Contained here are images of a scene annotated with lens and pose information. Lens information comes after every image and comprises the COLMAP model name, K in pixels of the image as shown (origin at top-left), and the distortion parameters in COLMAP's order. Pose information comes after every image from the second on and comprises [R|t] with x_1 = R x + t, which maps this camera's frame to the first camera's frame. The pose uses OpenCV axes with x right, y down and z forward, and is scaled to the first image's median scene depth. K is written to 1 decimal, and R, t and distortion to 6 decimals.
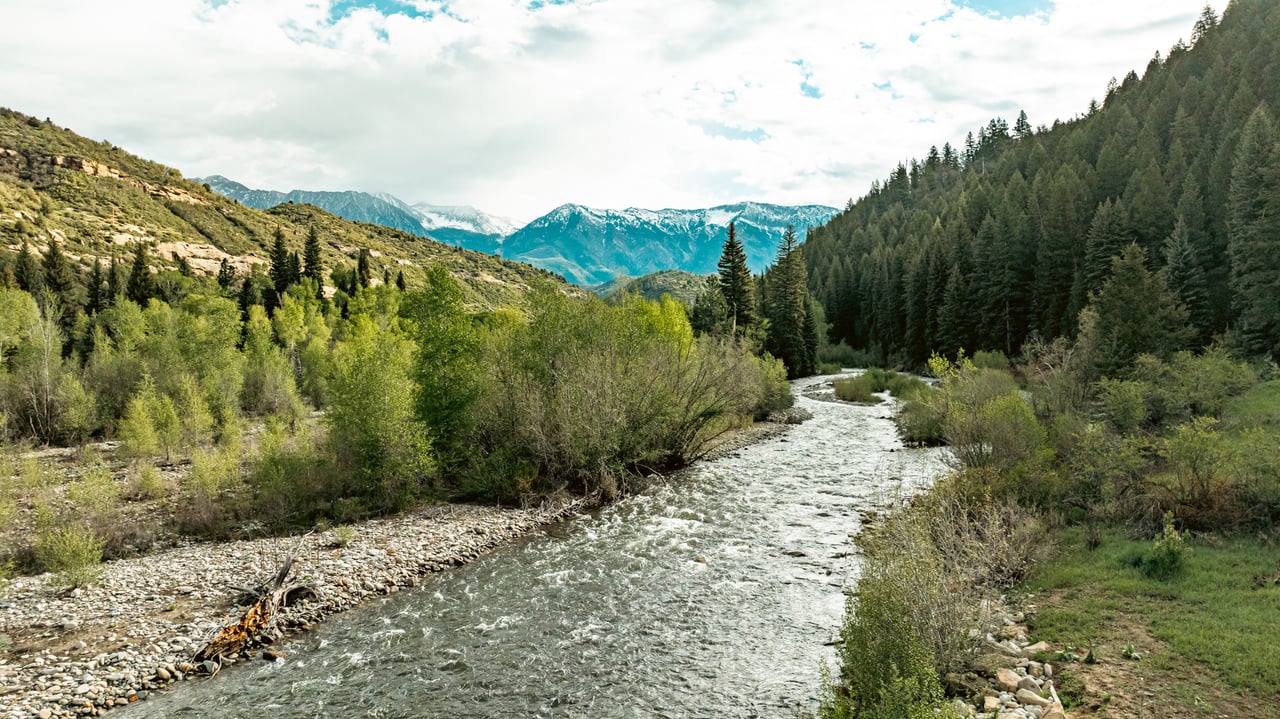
lens RADIAL K [[903.7, 0, 640.0], [0, 903.7, 359.5], [0, 0, 1]] dist [-0.019303, 0.003950]
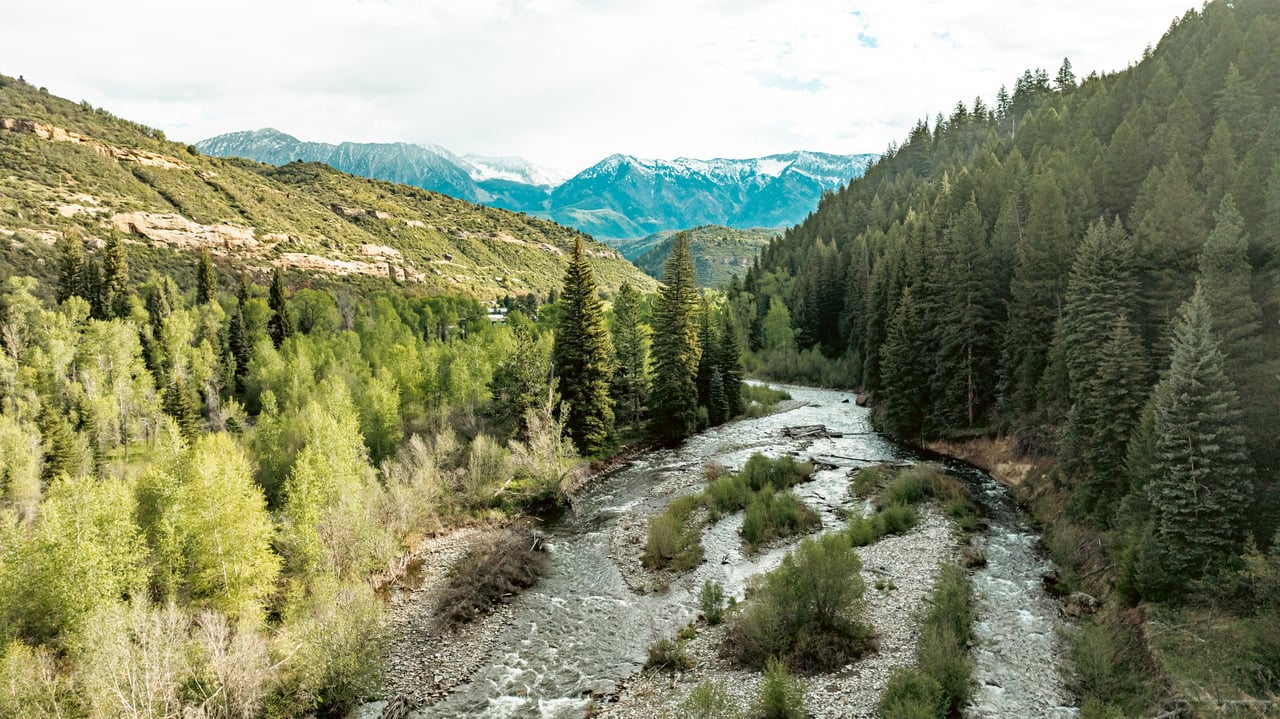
lens RADIAL K [[904.9, 0, 640.0], [0, 904.9, 359.5], [0, 0, 1]] dist [-0.035232, 0.044482]
pose [[0.998322, 0.006479, -0.057547, 0.053628], [-0.003351, 0.998519, 0.054299, -0.026017], [0.057813, -0.054015, 0.996865, 0.078919]]
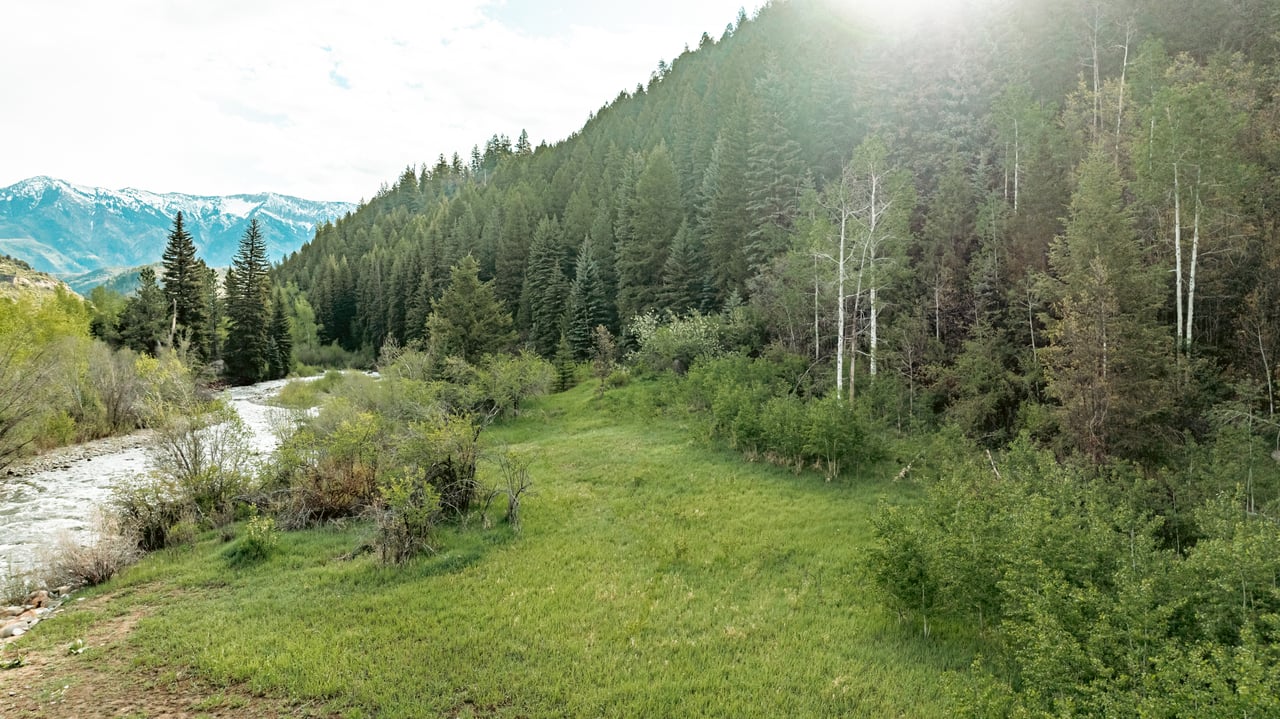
lens RADIAL K [[903.2, 0, 640.0], [0, 903.2, 359.5], [0, 0, 1]] dist [-0.004208, -0.034162]
pose [[0.874169, 0.001116, 0.485621, 0.018909], [-0.000092, 0.999998, -0.002133, 0.000036], [-0.485622, 0.001820, 0.874167, -0.006259]]
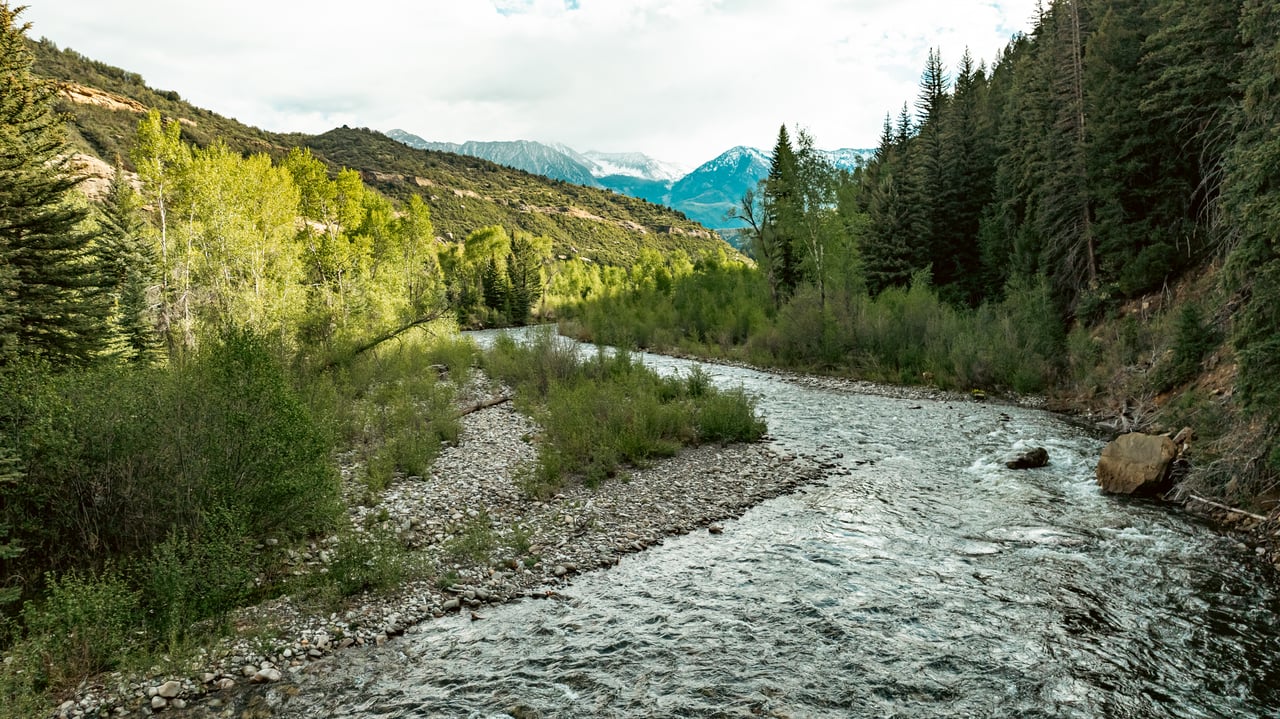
lens RADIAL K [[904.9, 0, 640.0], [0, 904.9, 359.5], [0, 0, 1]] dist [-0.035232, 0.044482]
pose [[0.981040, 0.012971, -0.193370, 0.092823], [-0.001952, 0.998369, 0.057064, -0.004852], [0.193795, -0.055604, 0.979465, 0.330656]]
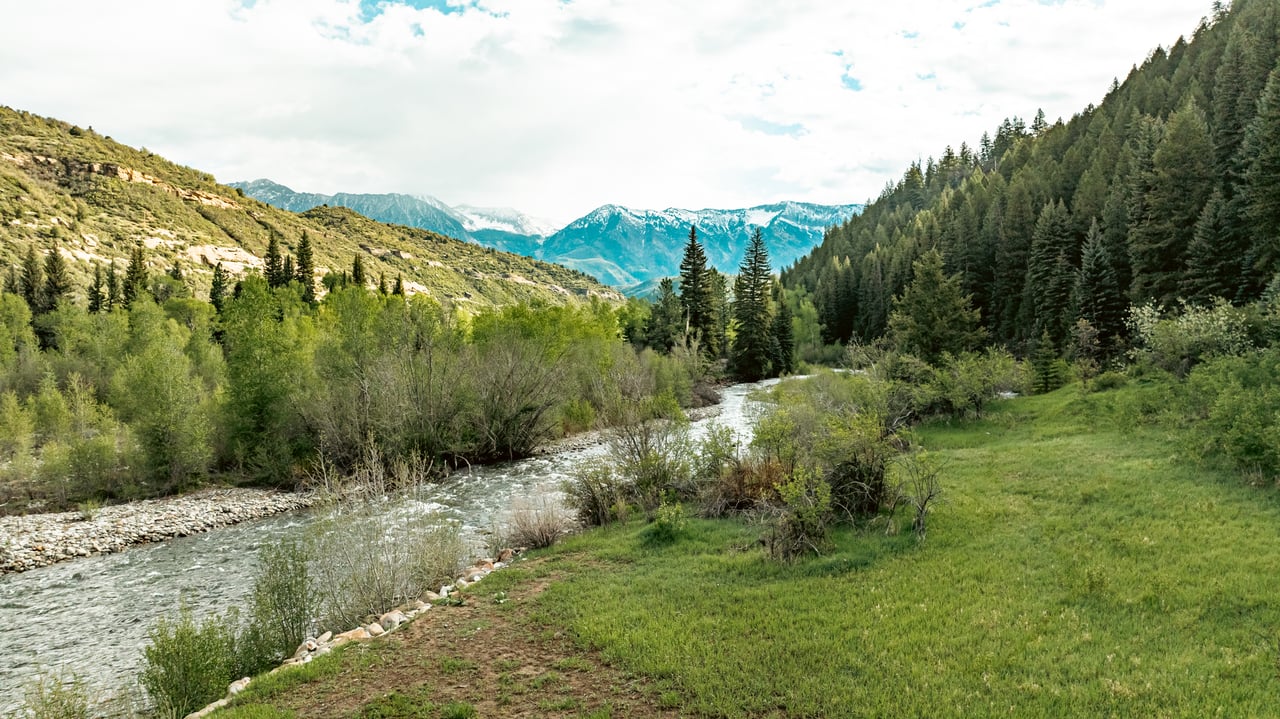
lens RADIAL K [[903.2, 0, 640.0], [0, 903.2, 359.5], [0, 0, 1]] dist [-0.004208, -0.034162]
pose [[0.998969, 0.000688, -0.045383, 0.024507], [-0.000706, 1.000000, -0.000362, 0.000035], [0.045382, 0.000394, 0.998970, -0.006735]]
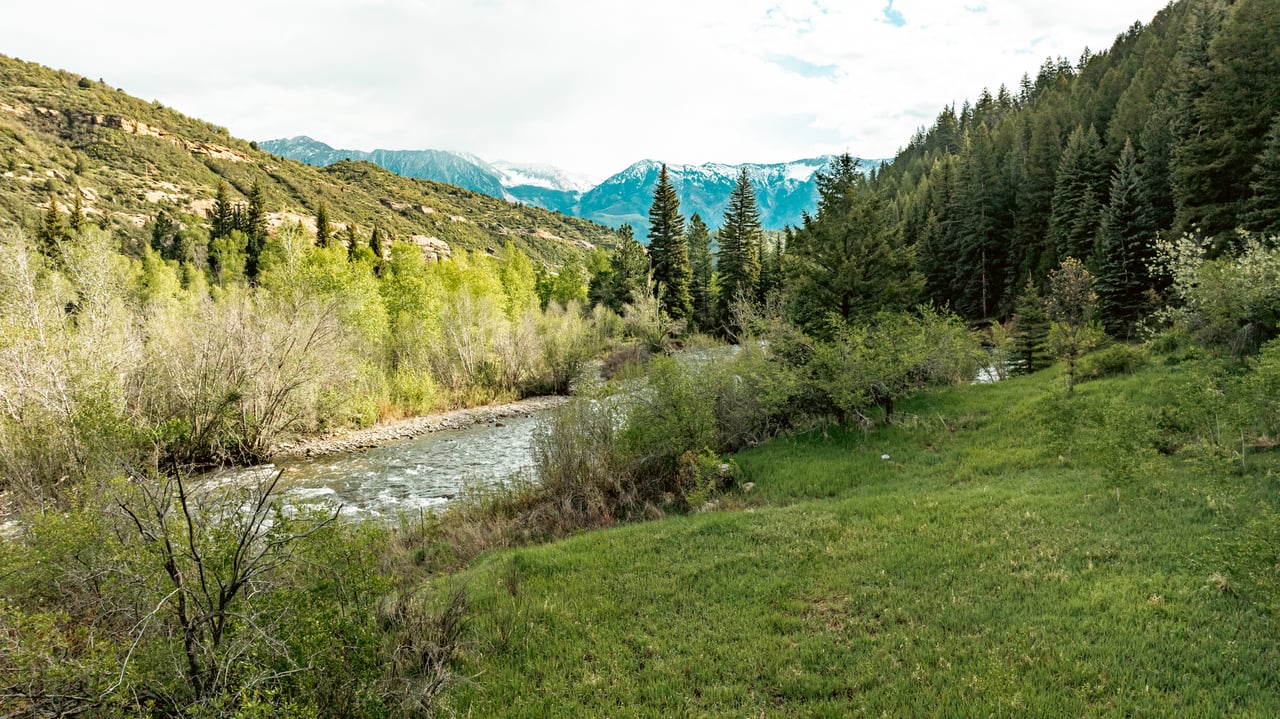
lens RADIAL K [[903.7, 0, 640.0], [0, 903.7, 359.5], [0, 0, 1]] dist [-0.019303, 0.003950]
pose [[0.996112, 0.006272, -0.087870, 0.043784], [-0.002104, 0.998872, 0.047446, -0.000530], [0.088068, -0.047077, 0.995001, 0.029318]]
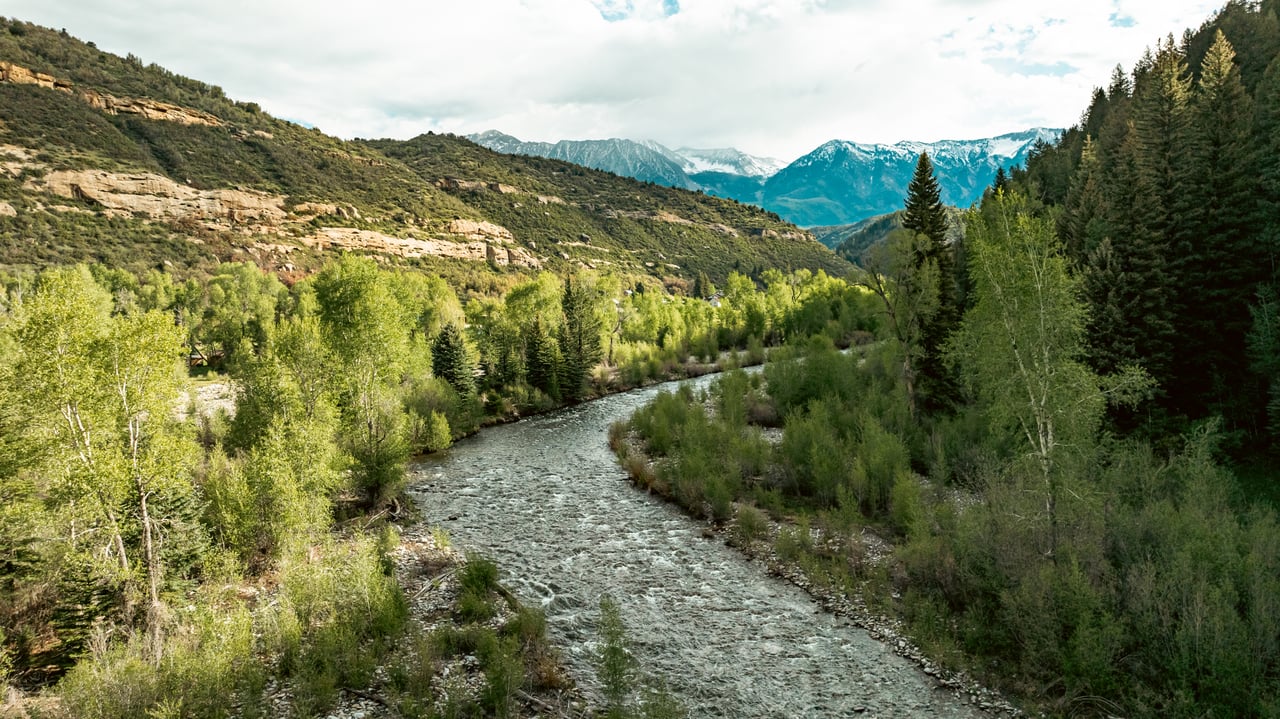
lens RADIAL K [[904.9, 0, 640.0], [0, 904.9, 359.5], [0, 0, 1]] dist [-0.035232, 0.044482]
pose [[0.956264, 0.017123, -0.292004, 0.082954], [0.000811, 0.998126, 0.061185, -0.023449], [0.292505, -0.058746, 0.954458, 0.390694]]
